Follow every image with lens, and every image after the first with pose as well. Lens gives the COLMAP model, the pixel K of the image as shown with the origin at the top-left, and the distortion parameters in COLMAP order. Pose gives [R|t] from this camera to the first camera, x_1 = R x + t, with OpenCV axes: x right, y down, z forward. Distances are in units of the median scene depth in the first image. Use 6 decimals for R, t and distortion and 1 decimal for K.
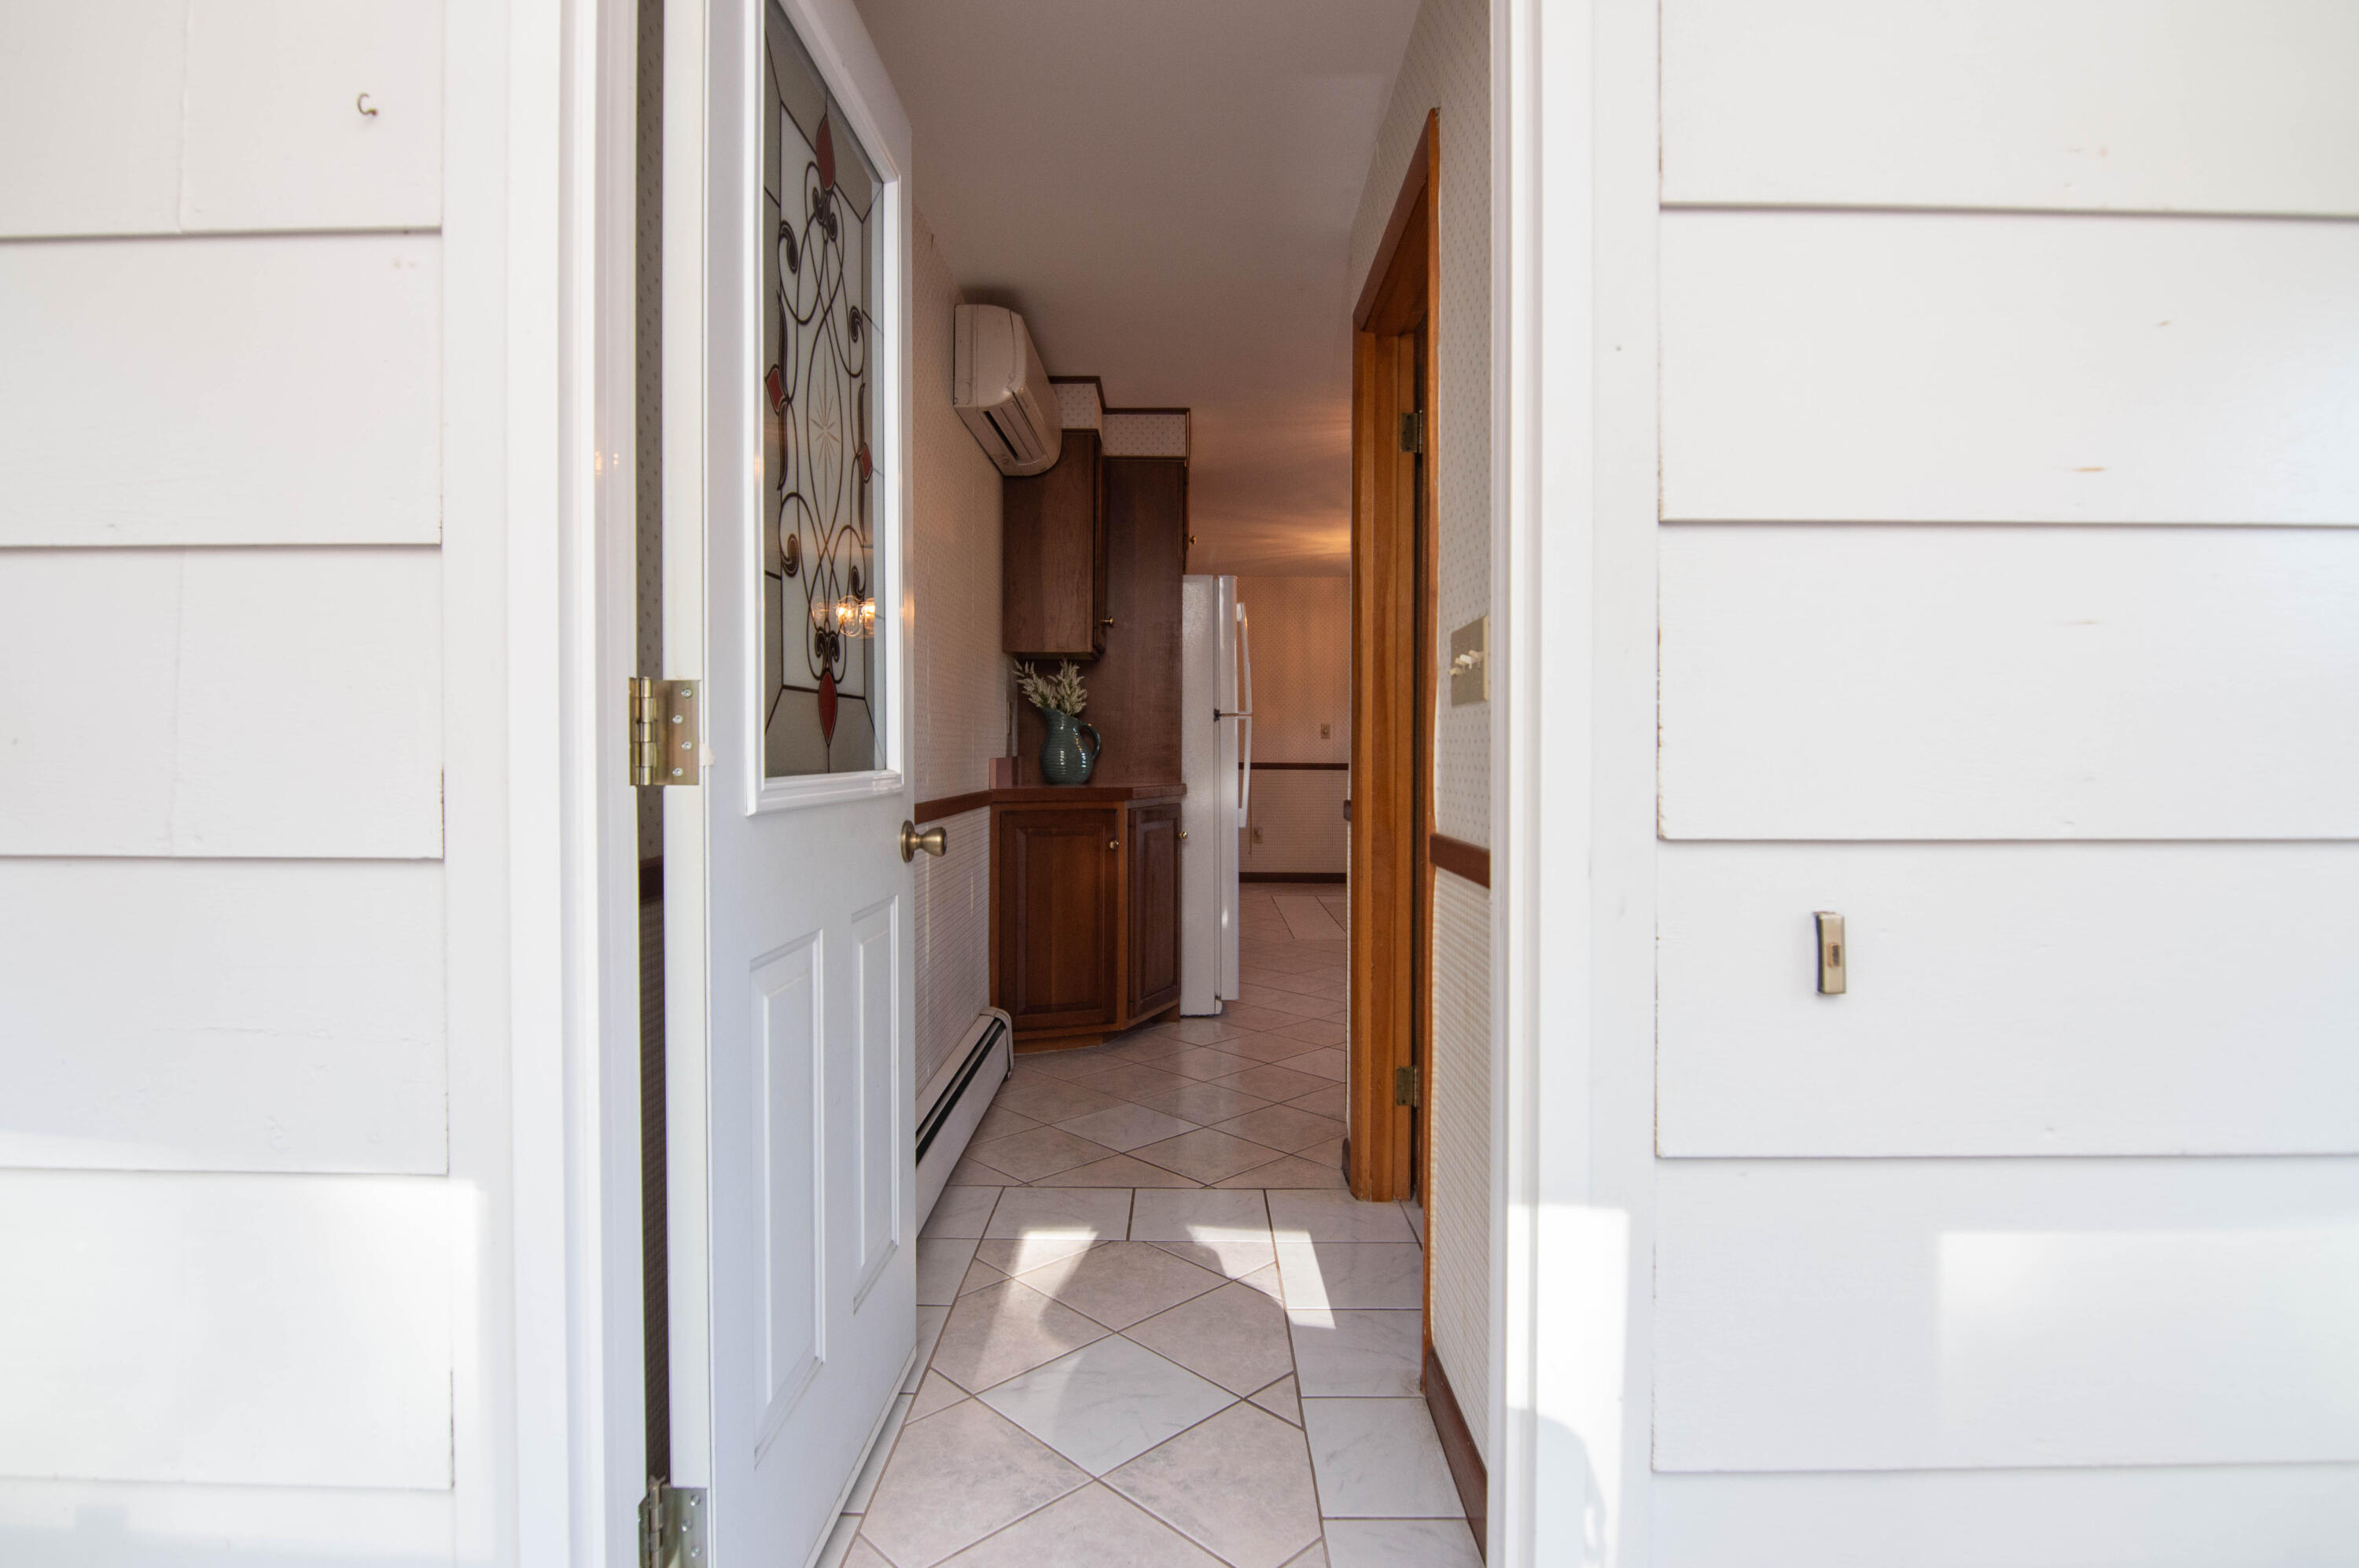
lens RADIAL K [[1175.4, 0, 1183.0], [0, 1175.4, 777.4], [0, 0, 1]] dist [-0.004296, -0.011038]
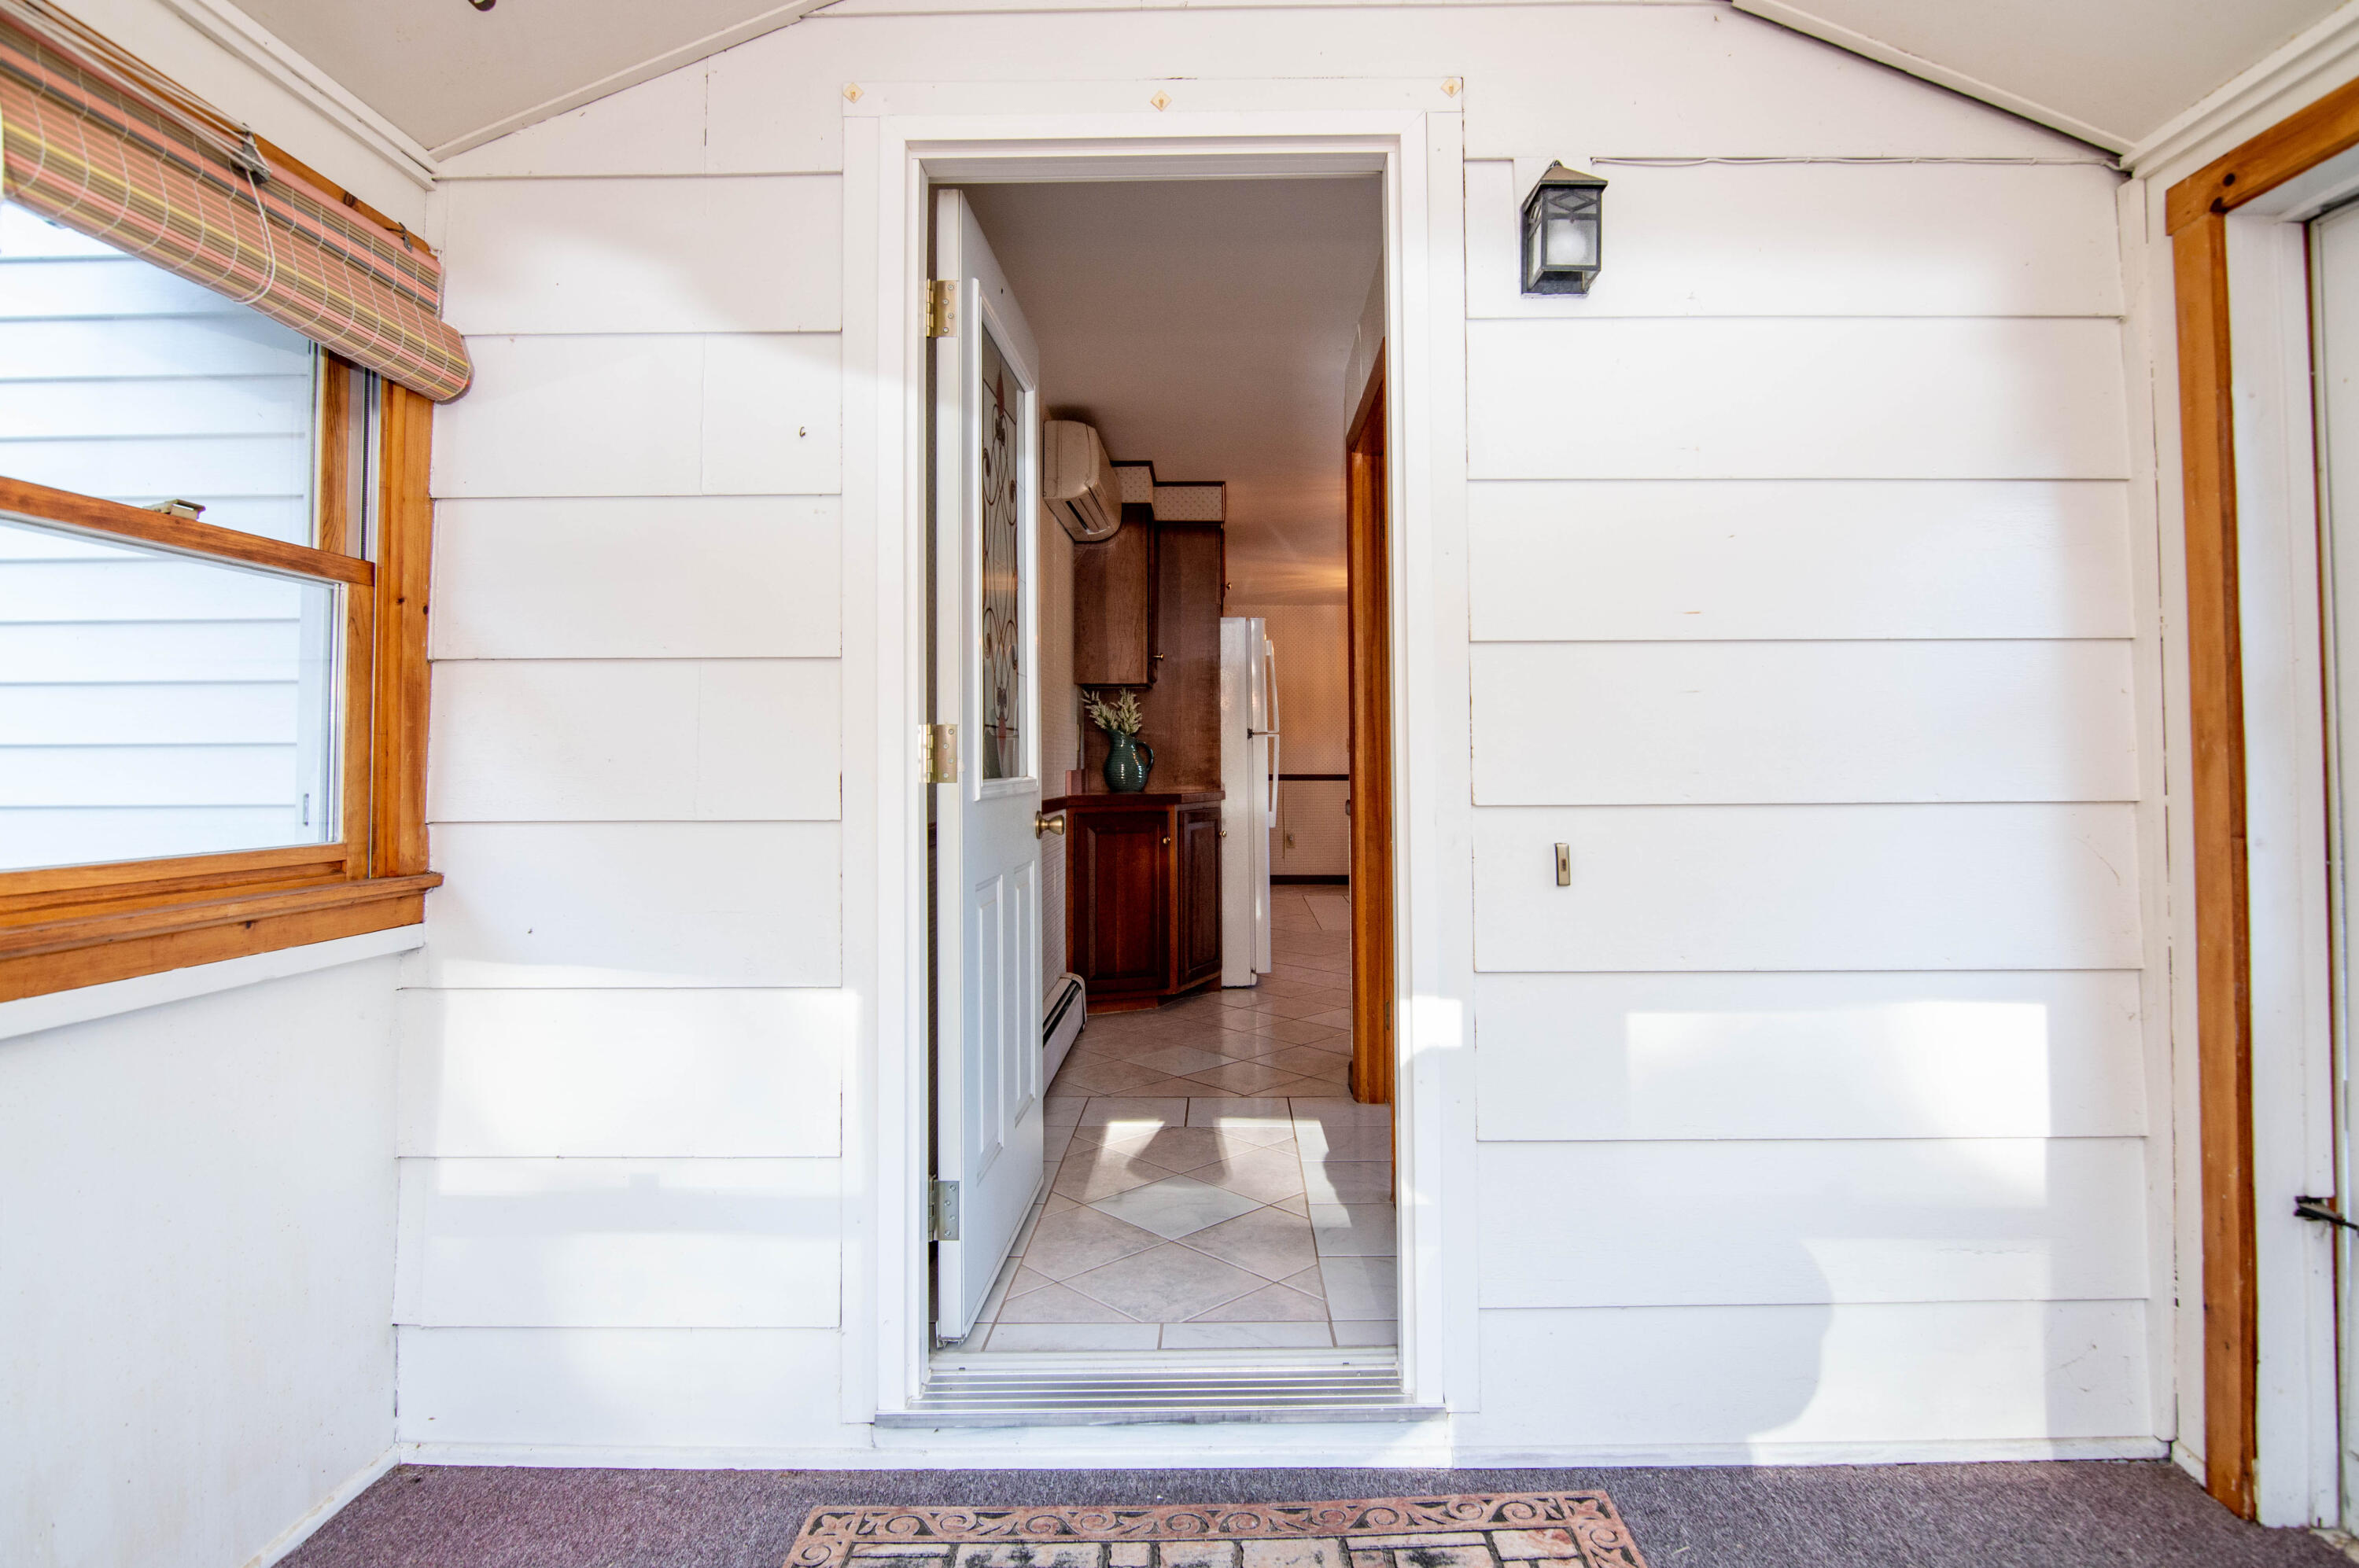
lens RADIAL K [[1110.2, 0, 1225.5], [0, 1110.2, 720.9], [0, 0, 1]] dist [-0.001398, -0.008565]
pose [[0.999957, -0.007975, 0.004785, -0.001870], [0.008254, 0.998082, -0.061349, 0.004525], [-0.004286, 0.061386, 0.998105, -0.163799]]
